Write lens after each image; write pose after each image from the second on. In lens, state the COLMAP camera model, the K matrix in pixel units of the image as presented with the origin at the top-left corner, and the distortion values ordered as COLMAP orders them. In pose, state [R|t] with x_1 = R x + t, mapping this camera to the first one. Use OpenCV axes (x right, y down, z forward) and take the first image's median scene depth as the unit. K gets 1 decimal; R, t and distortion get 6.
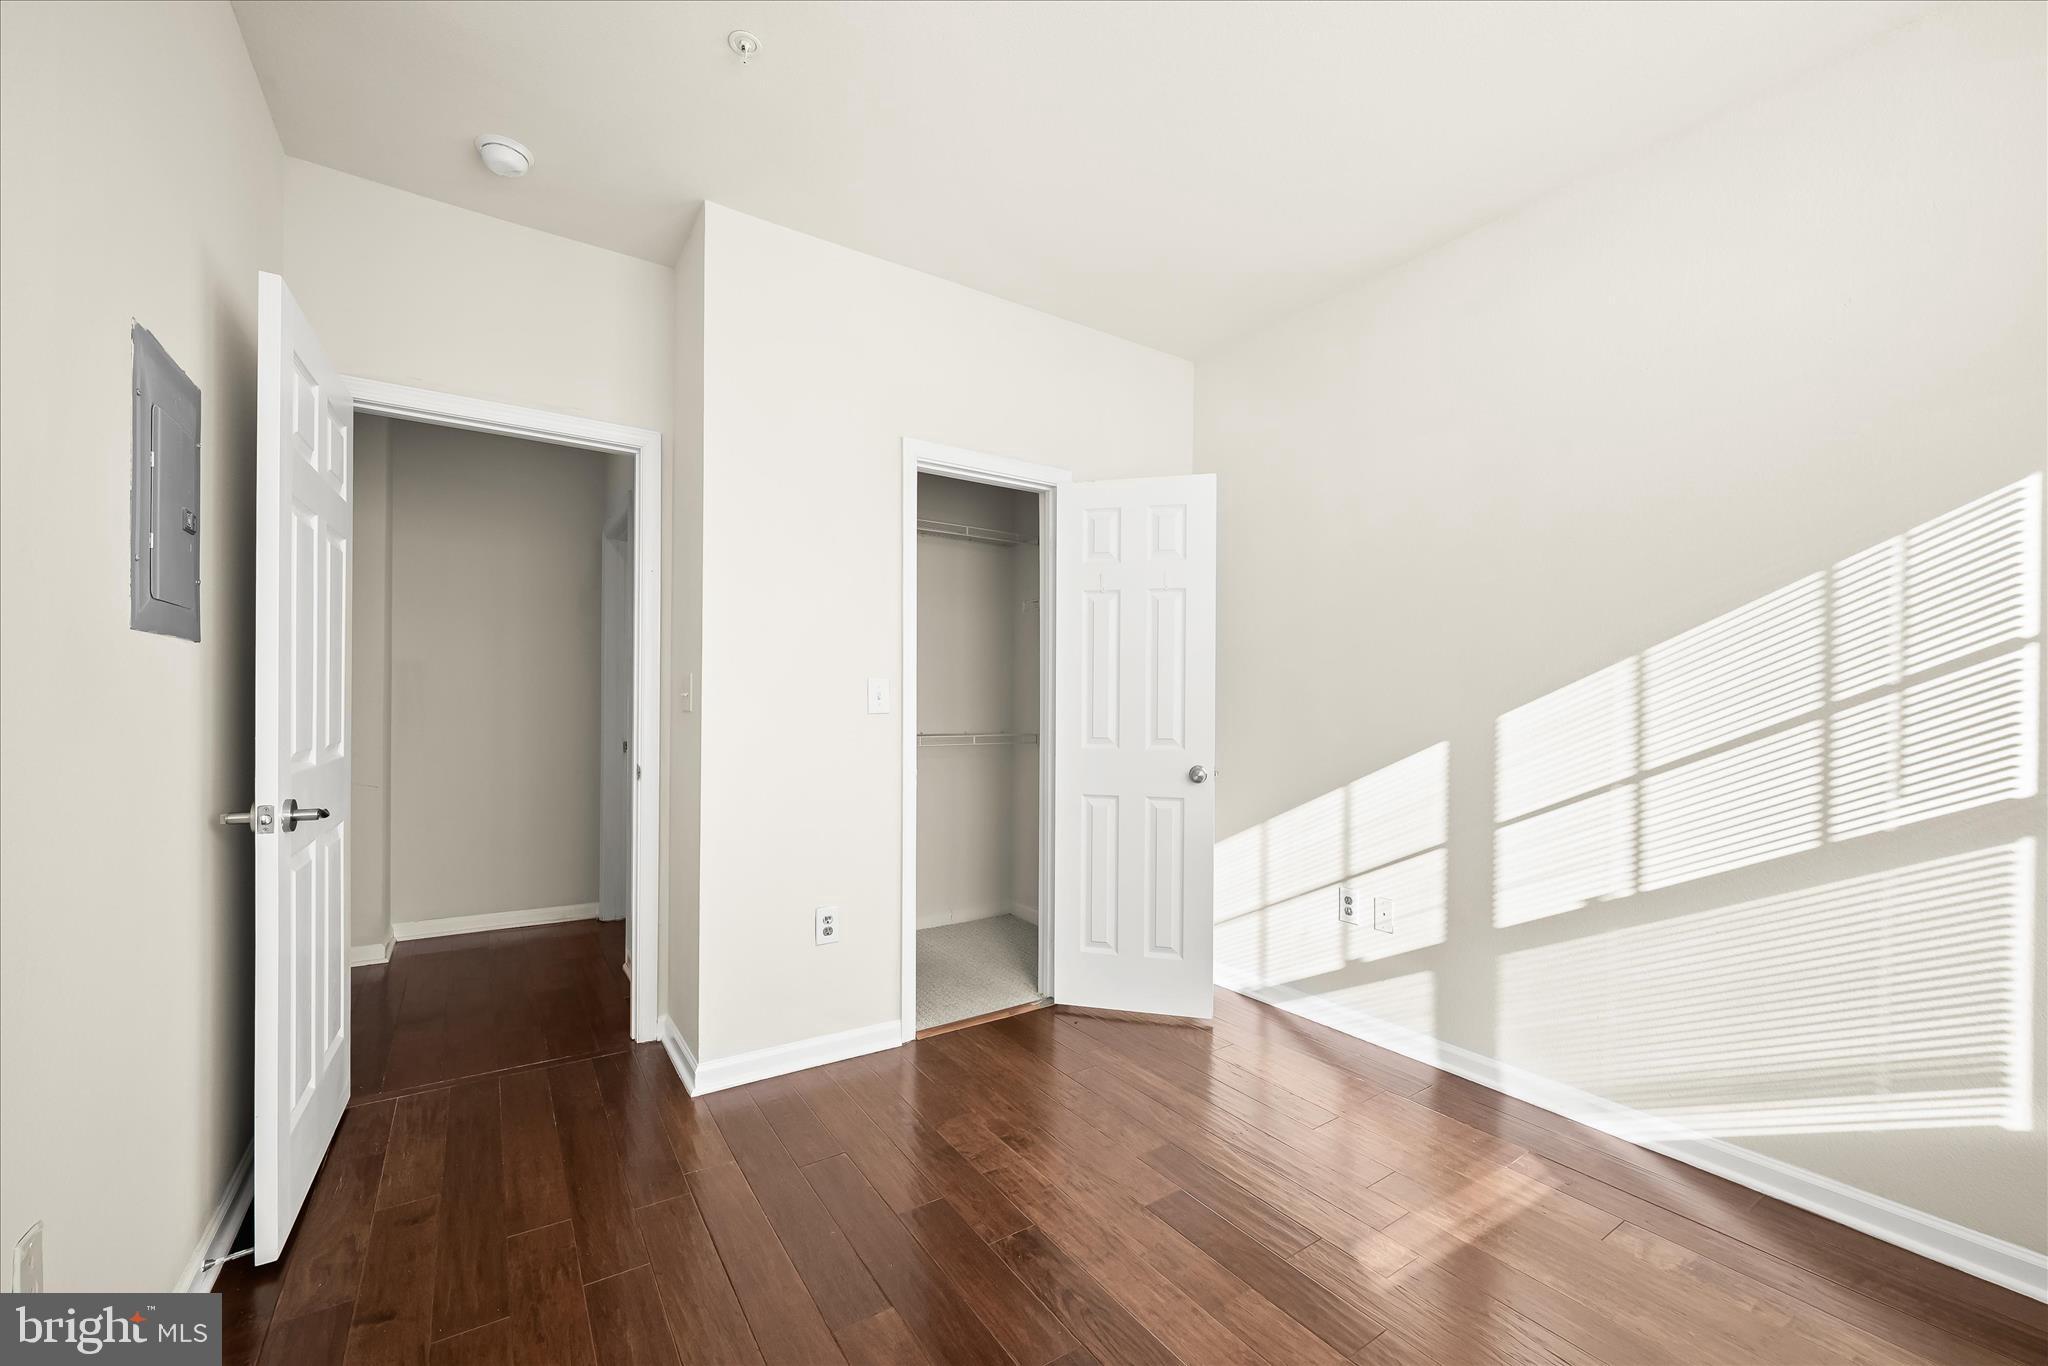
lens RADIAL K [[809.3, 0, 1013.0], [0, 809.3, 696.9], [0, 0, 1]] dist [-0.000142, -0.000060]
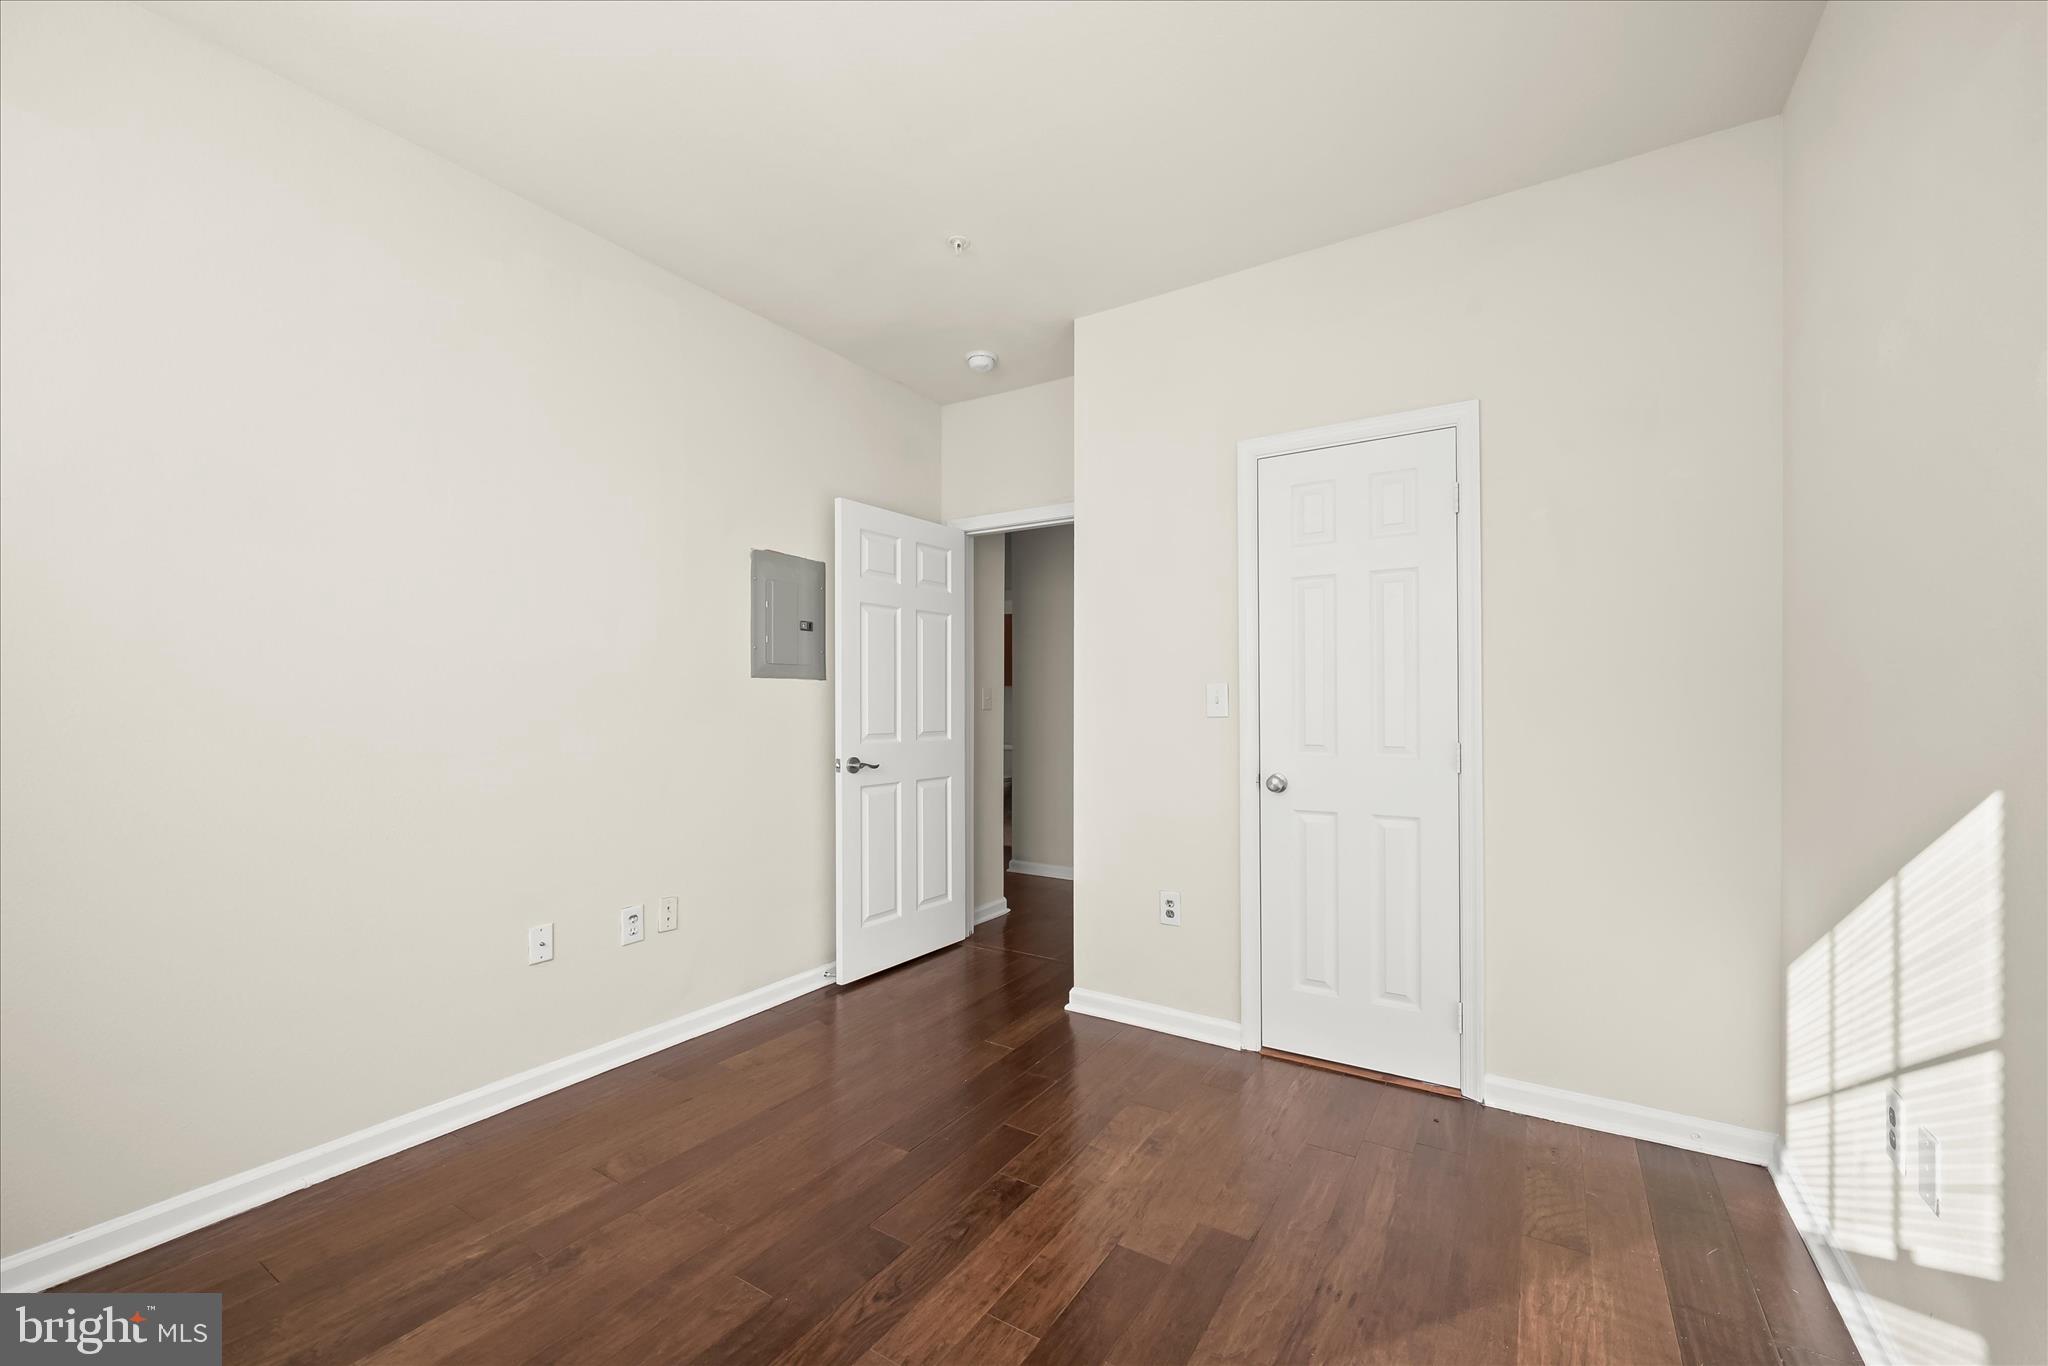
lens RADIAL K [[800.8, 0, 1027.3], [0, 800.8, 694.5], [0, 0, 1]] dist [-0.001701, -0.000371]
pose [[0.407936, -0.019848, -0.912795, 0.737547], [0.010151, 0.999800, -0.017204, 0.008030], [0.912954, -0.002247, 0.408056, 0.401561]]
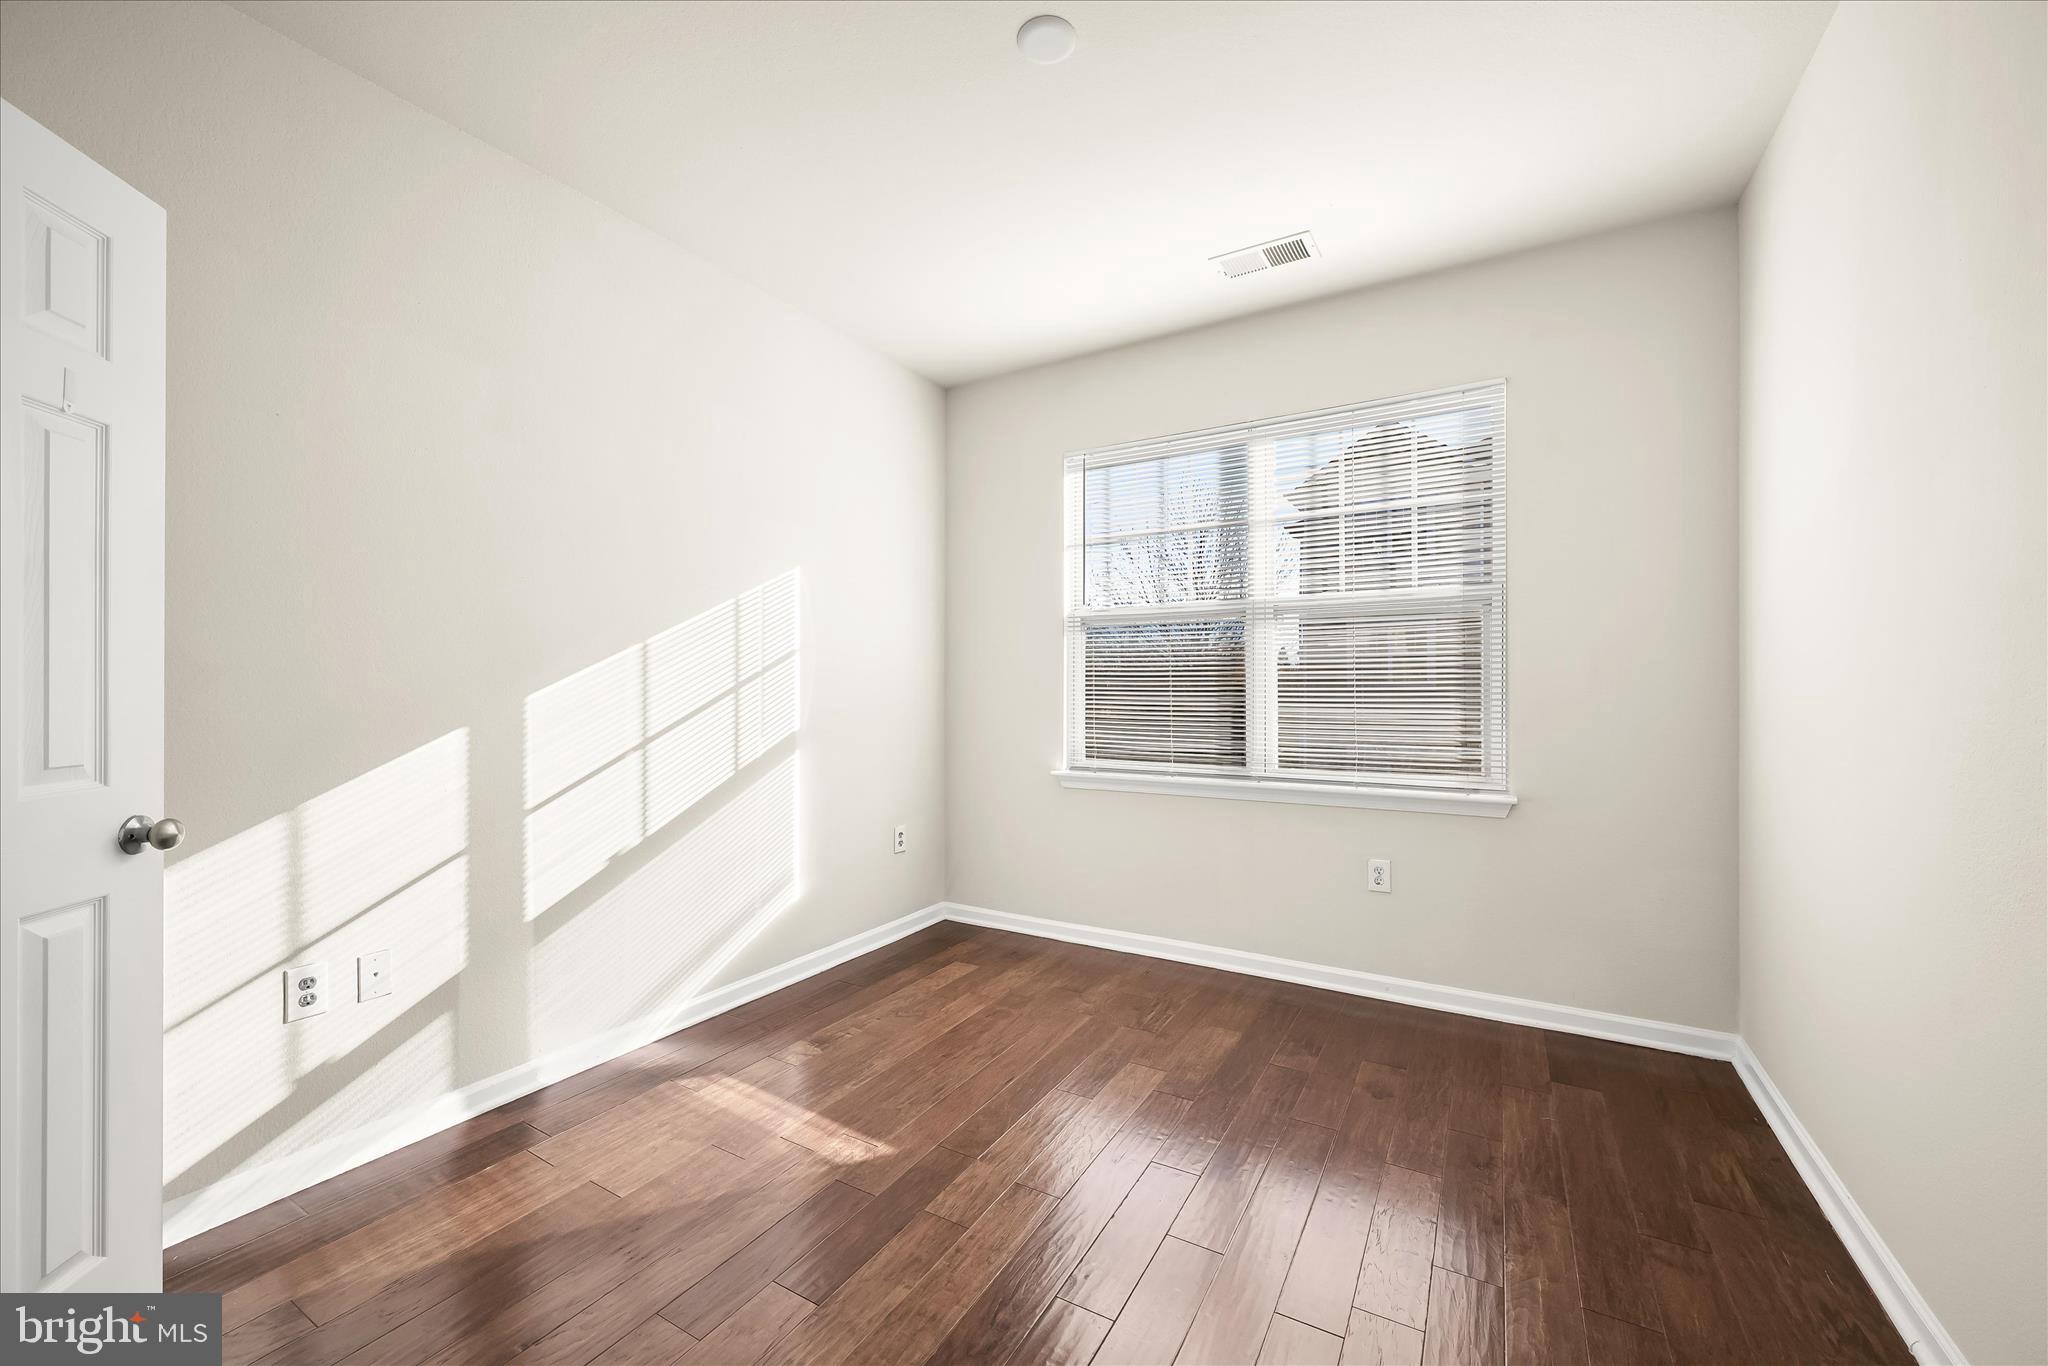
lens RADIAL K [[800.8, 0, 1027.3], [0, 800.8, 694.5], [0, 0, 1]] dist [-0.001701, -0.000371]
pose [[-0.443933, -0.012485, 0.895973, -0.481888], [-0.009286, 0.999913, 0.009332, 0.008335], [-0.896012, -0.004177, -0.444010, 0.885831]]
